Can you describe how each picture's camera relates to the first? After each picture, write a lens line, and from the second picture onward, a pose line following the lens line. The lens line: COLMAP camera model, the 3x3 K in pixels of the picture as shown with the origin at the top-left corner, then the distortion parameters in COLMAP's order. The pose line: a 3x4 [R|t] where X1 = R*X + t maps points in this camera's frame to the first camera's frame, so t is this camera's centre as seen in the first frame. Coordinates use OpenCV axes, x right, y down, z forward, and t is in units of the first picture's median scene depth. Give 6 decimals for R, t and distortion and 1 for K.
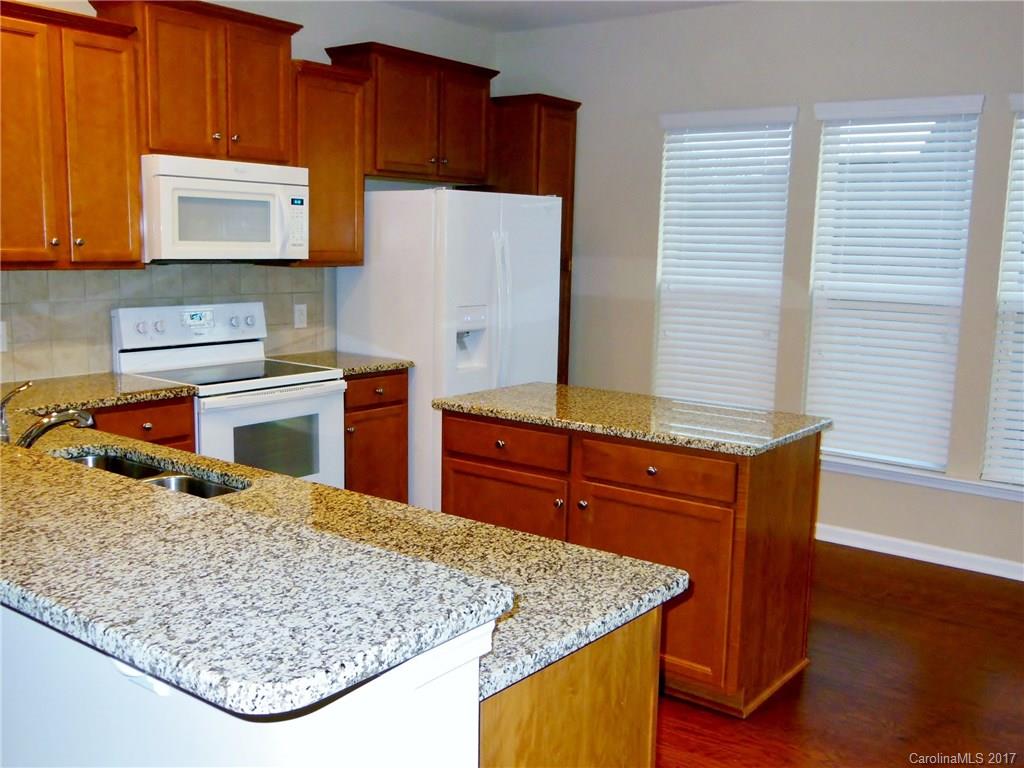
lens RADIAL K [[1008.4, 0, 510.8], [0, 1008.4, 390.7], [0, 0, 1]] dist [-0.001185, 0.000000]
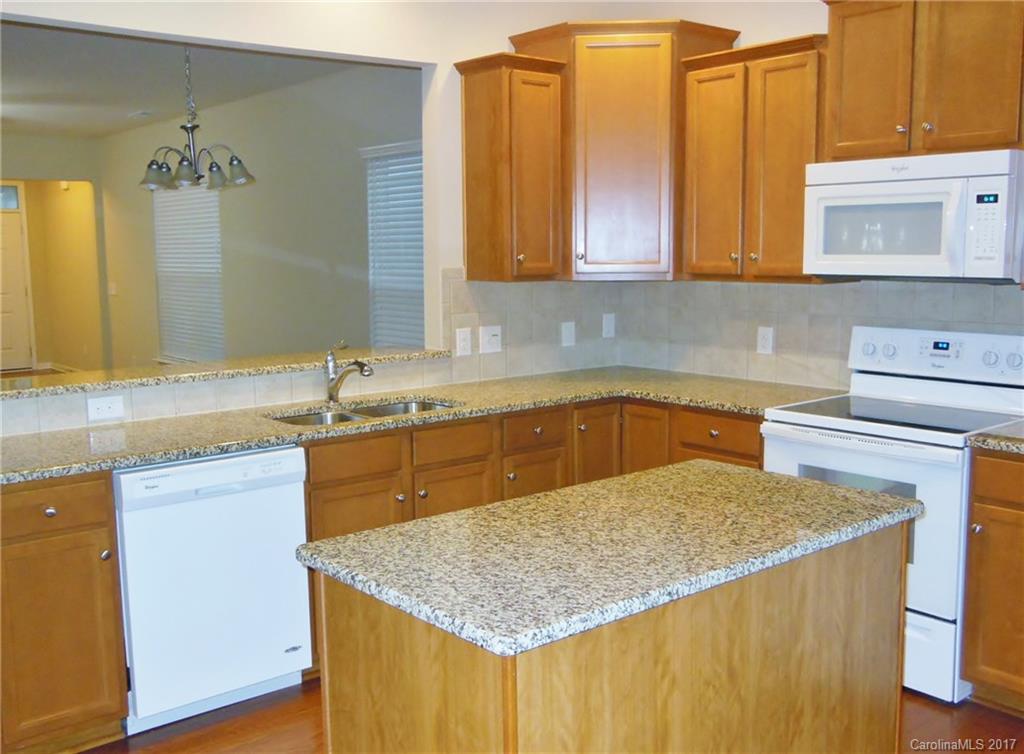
lens RADIAL K [[1008.4, 0, 521.8], [0, 1008.4, 380.6], [0, 0, 1]] dist [-0.001185, 0.000000]
pose [[-0.212742, 0.110198, -0.970875, 0.589102], [-0.140520, 0.979841, 0.142007, -0.118524], [0.966951, 0.166638, -0.192968, 0.861242]]
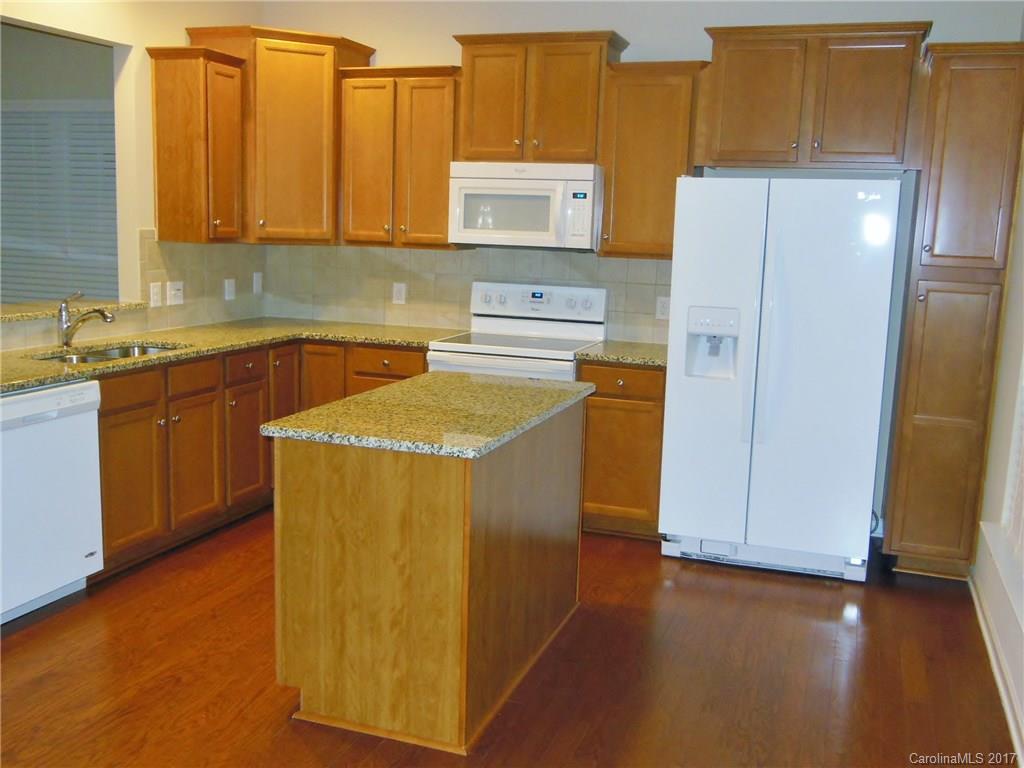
lens RADIAL K [[1008.4, 0, 507.1], [0, 1008.4, 378.6], [0, 0, 1]] dist [-0.001185, 0.000000]
pose [[0.306377, 0.136926, -0.942011, 0.838089], [-0.166225, 0.982091, 0.088690, -0.078934], [0.937285, 0.129413, 0.323650, 0.616222]]
